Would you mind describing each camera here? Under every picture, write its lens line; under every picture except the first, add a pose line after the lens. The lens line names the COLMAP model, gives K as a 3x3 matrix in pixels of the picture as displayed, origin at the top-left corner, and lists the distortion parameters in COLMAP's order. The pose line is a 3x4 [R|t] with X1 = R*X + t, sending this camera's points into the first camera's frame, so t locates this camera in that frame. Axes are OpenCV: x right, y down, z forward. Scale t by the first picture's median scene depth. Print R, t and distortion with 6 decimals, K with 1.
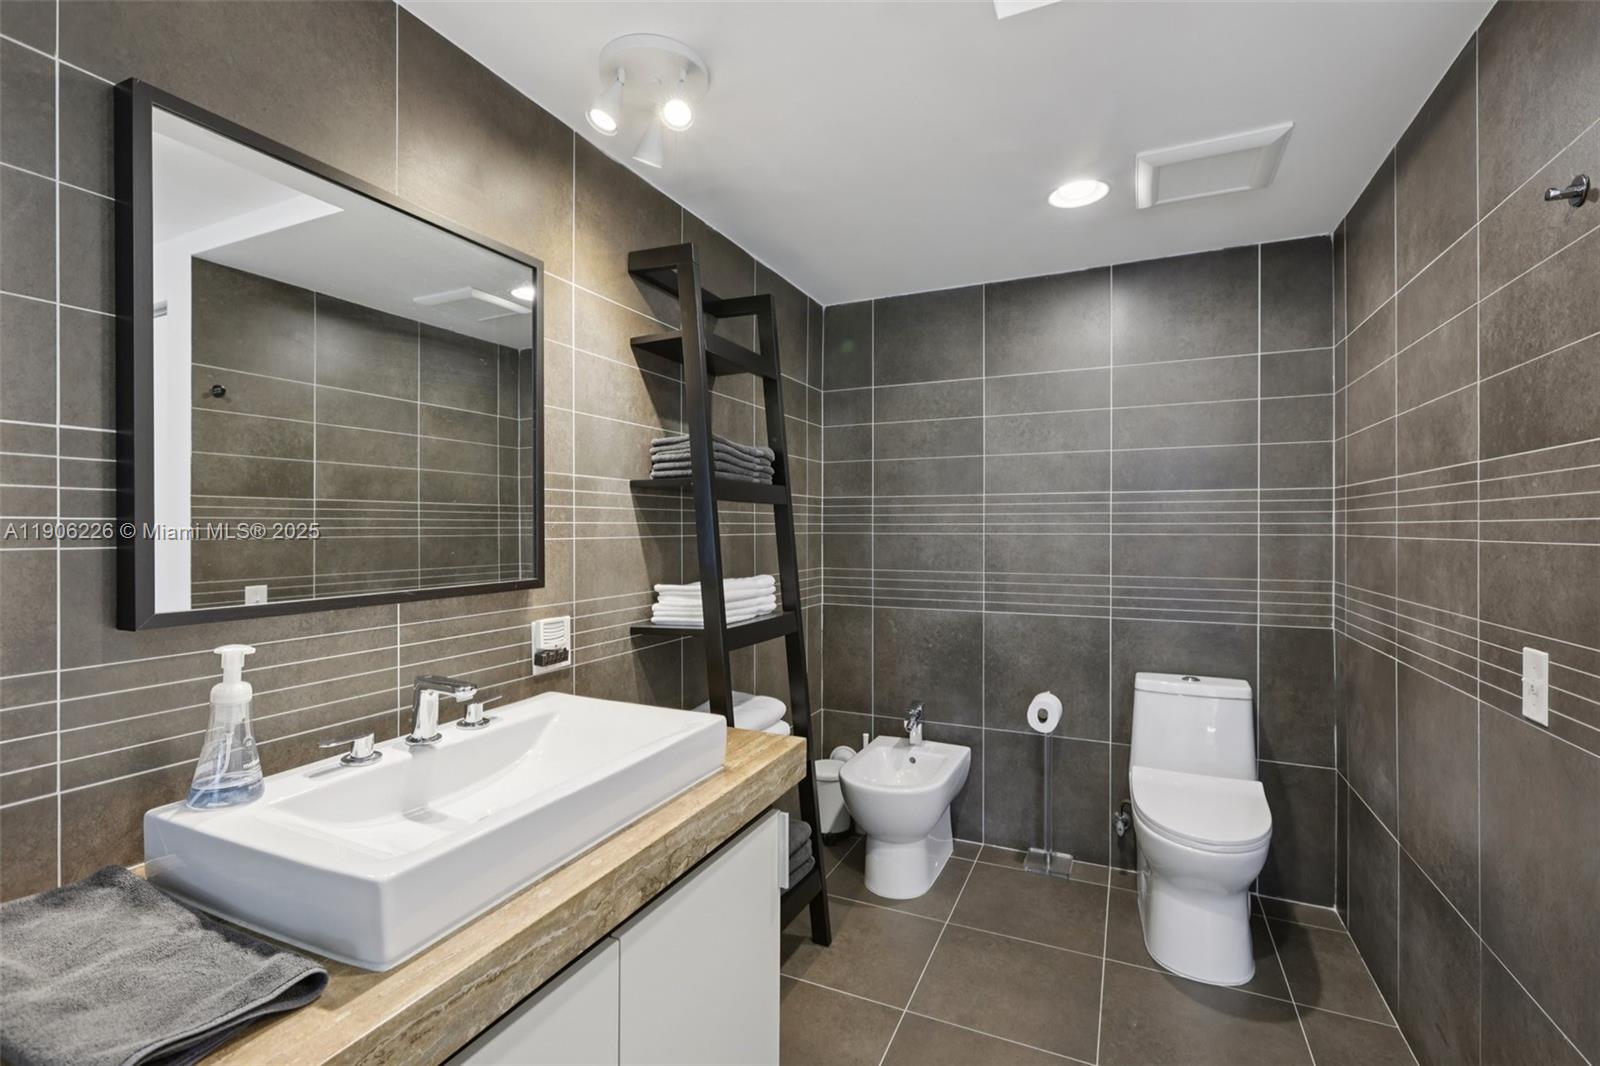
lens RADIAL K [[722.7, 0, 805.0], [0, 722.7, 528.5], [0, 0, 1]] dist [-0.003136, 0.004733]
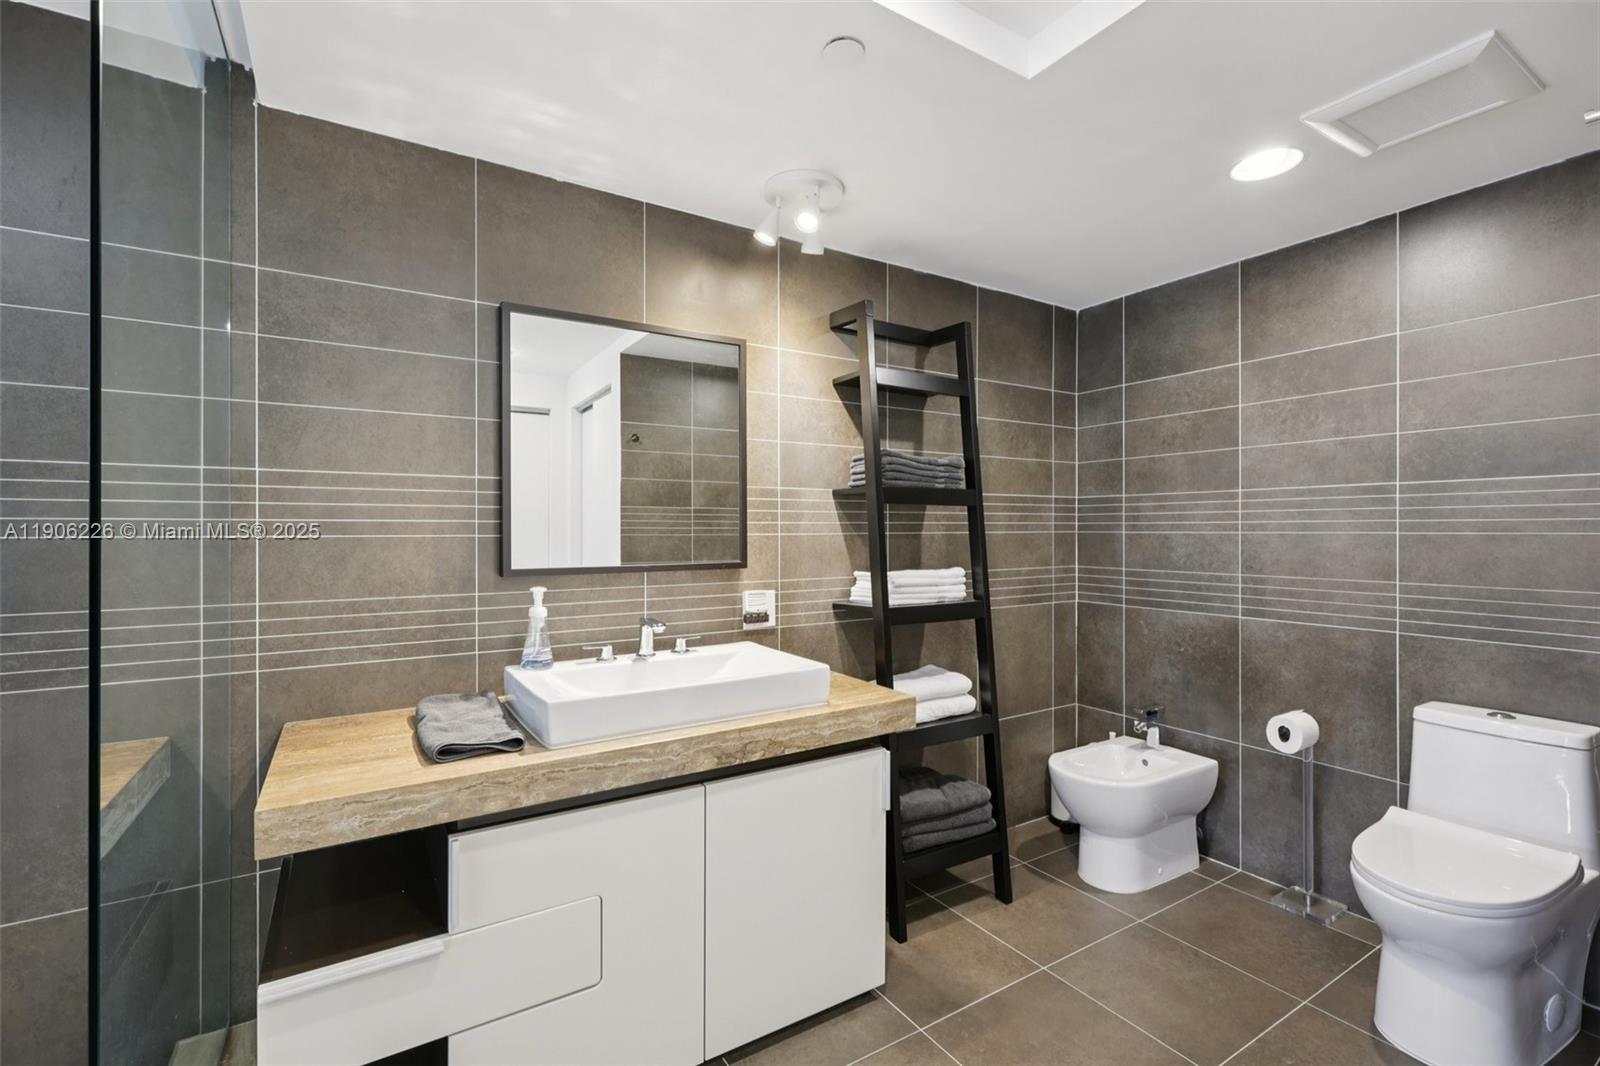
lens RADIAL K [[722.7, 0, 805.0], [0, 722.7, 528.5], [0, 0, 1]] dist [-0.003136, 0.004733]
pose [[0.838152, -0.001533, -0.545434, 0.368261], [0.000514, 0.999998, -0.002021, 0.004690], [0.545436, 0.001414, 0.838151, -0.095021]]
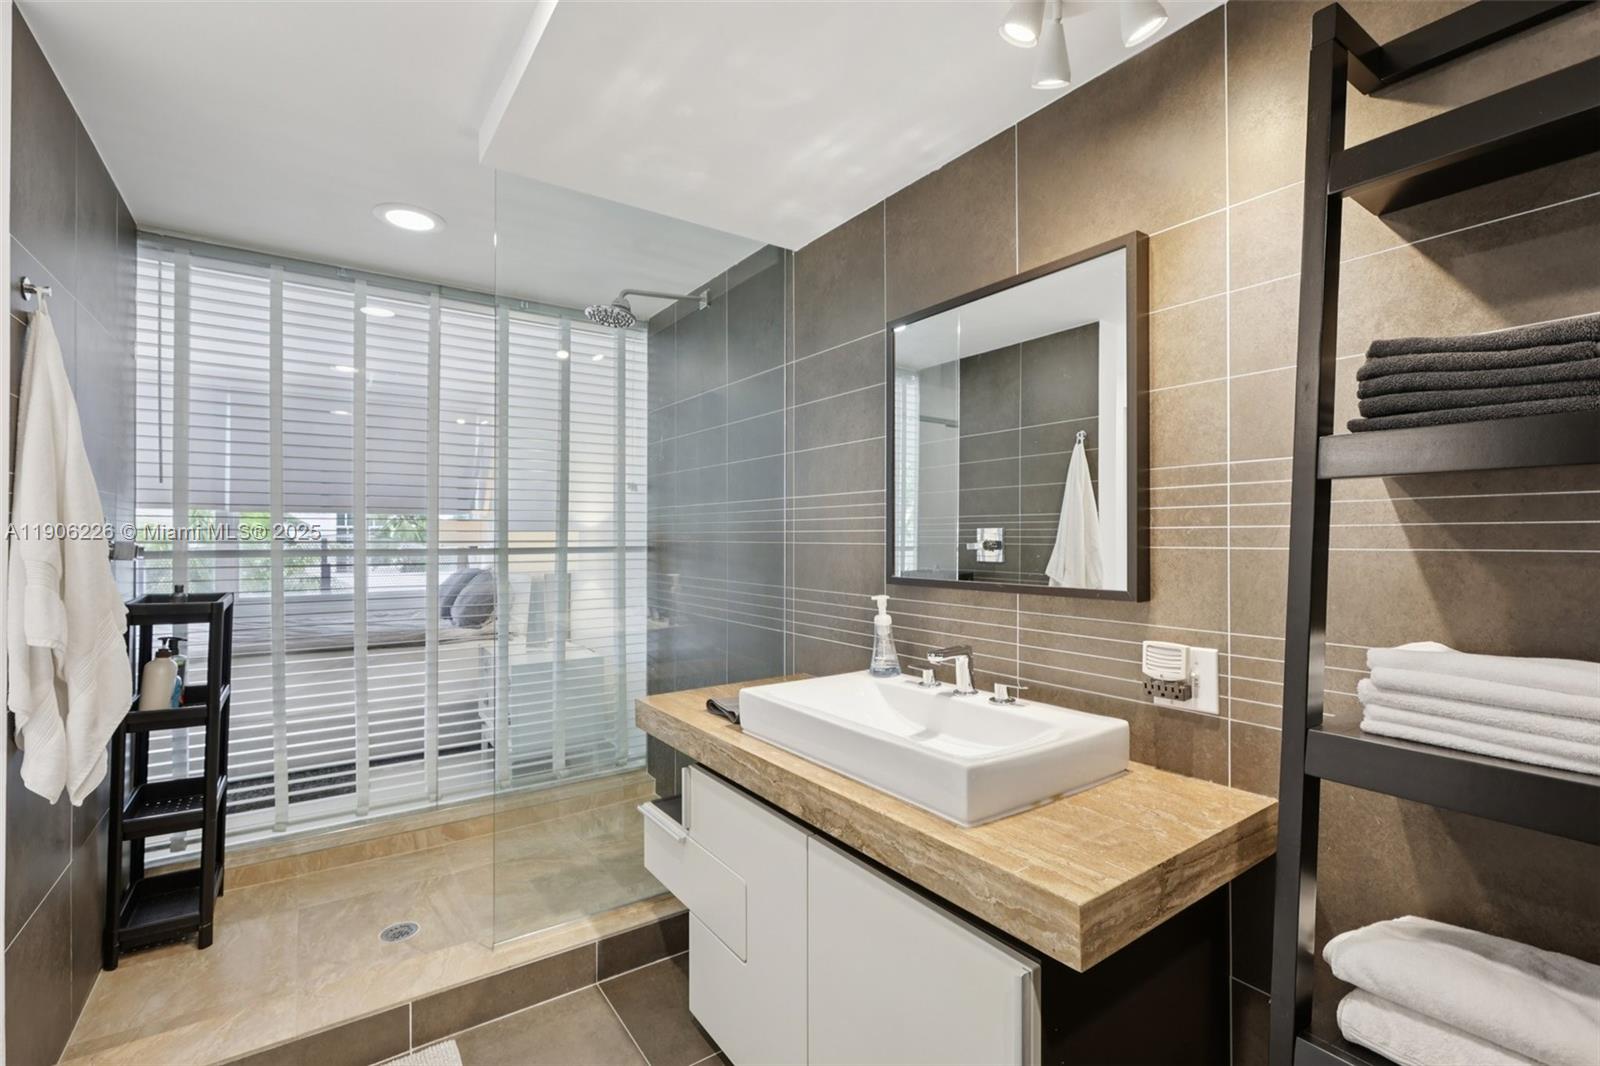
lens RADIAL K [[712.9, 0, 788.7], [0, 712.9, 531.6], [0, 0, 1]] dist [-0.001997, 0.000140]
pose [[-0.521698, -0.005879, -0.853110, 0.427019], [-0.000223, 0.999977, -0.006754, 0.001527], [0.853130, -0.003334, -0.521688, 0.783925]]
